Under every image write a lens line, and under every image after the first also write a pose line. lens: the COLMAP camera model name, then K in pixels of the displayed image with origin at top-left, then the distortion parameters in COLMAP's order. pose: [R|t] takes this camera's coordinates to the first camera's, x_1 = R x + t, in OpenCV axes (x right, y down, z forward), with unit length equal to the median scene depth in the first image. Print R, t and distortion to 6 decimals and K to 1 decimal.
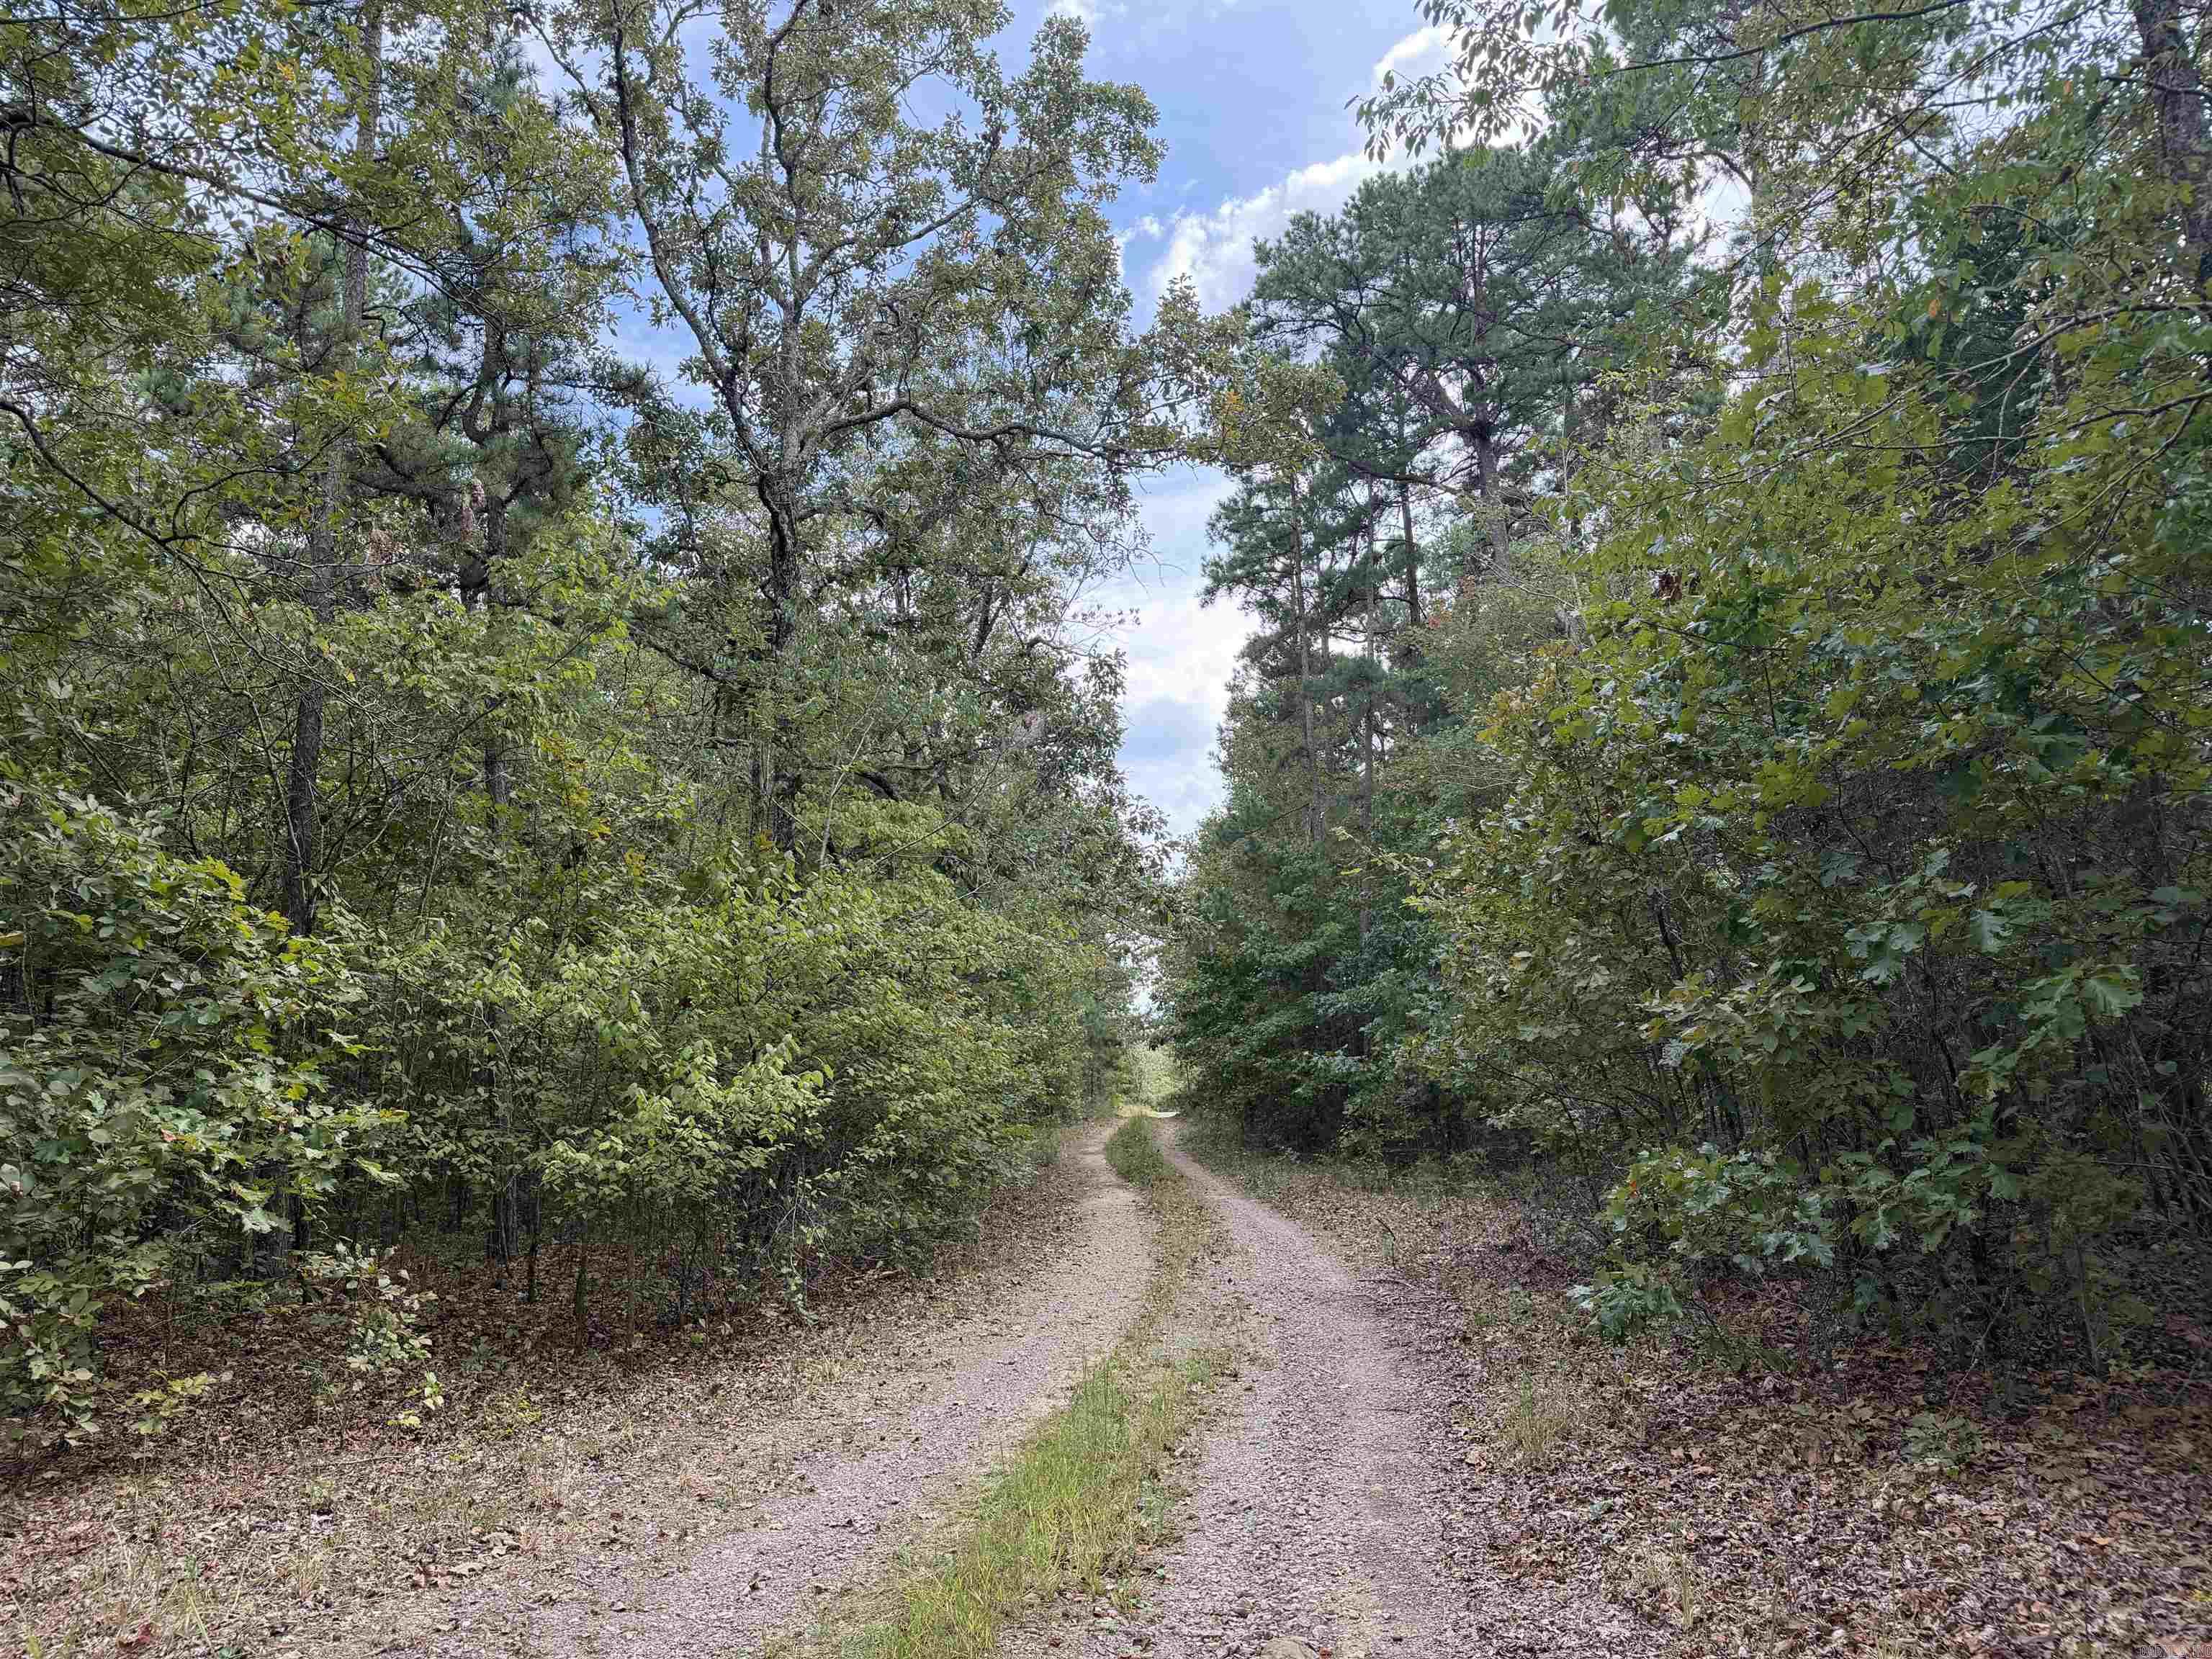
lens RADIAL K [[1560.3, 0, 1105.7], [0, 1560.3, 788.8], [0, 0, 1]] dist [-0.003569, -0.000986]
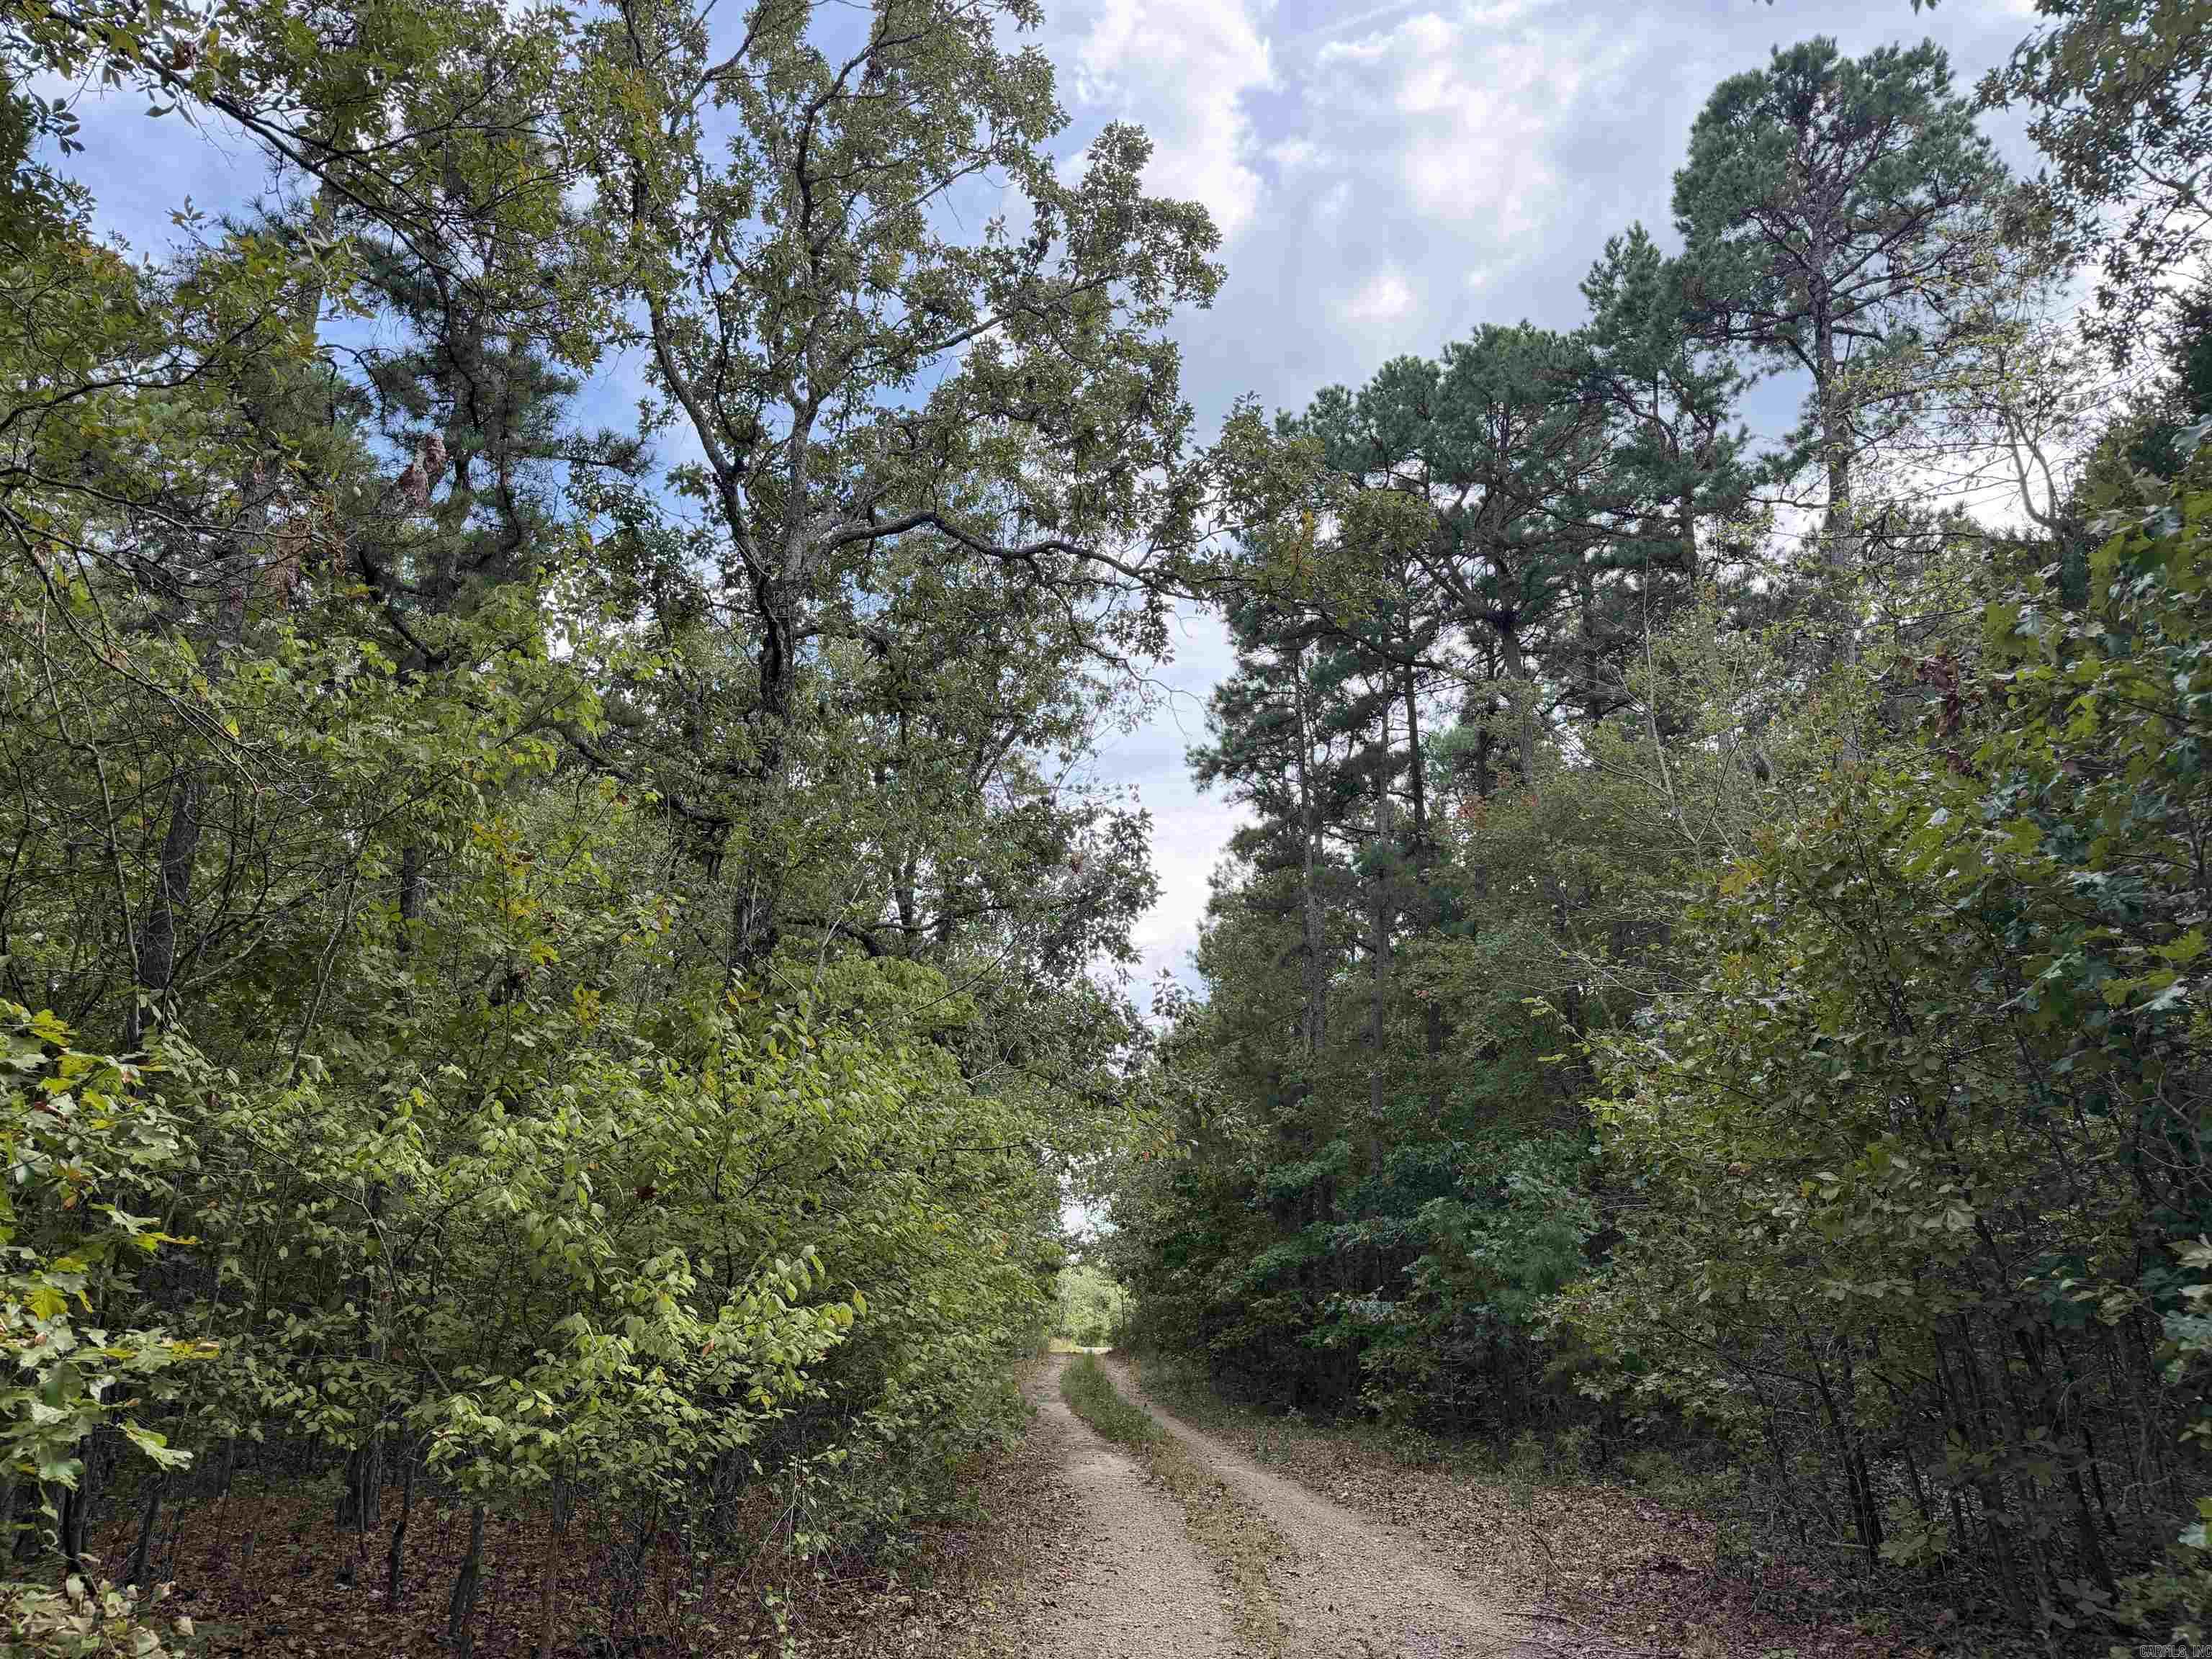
lens RADIAL K [[1546.5, 0, 1106.6], [0, 1546.5, 793.4], [0, 0, 1]] dist [0.067196, -0.114301]
pose [[0.997070, 0.060072, 0.047364, -0.087429], [-0.053154, 0.989309, -0.135801, 0.033989], [-0.055015, 0.132886, 0.989603, 0.209062]]
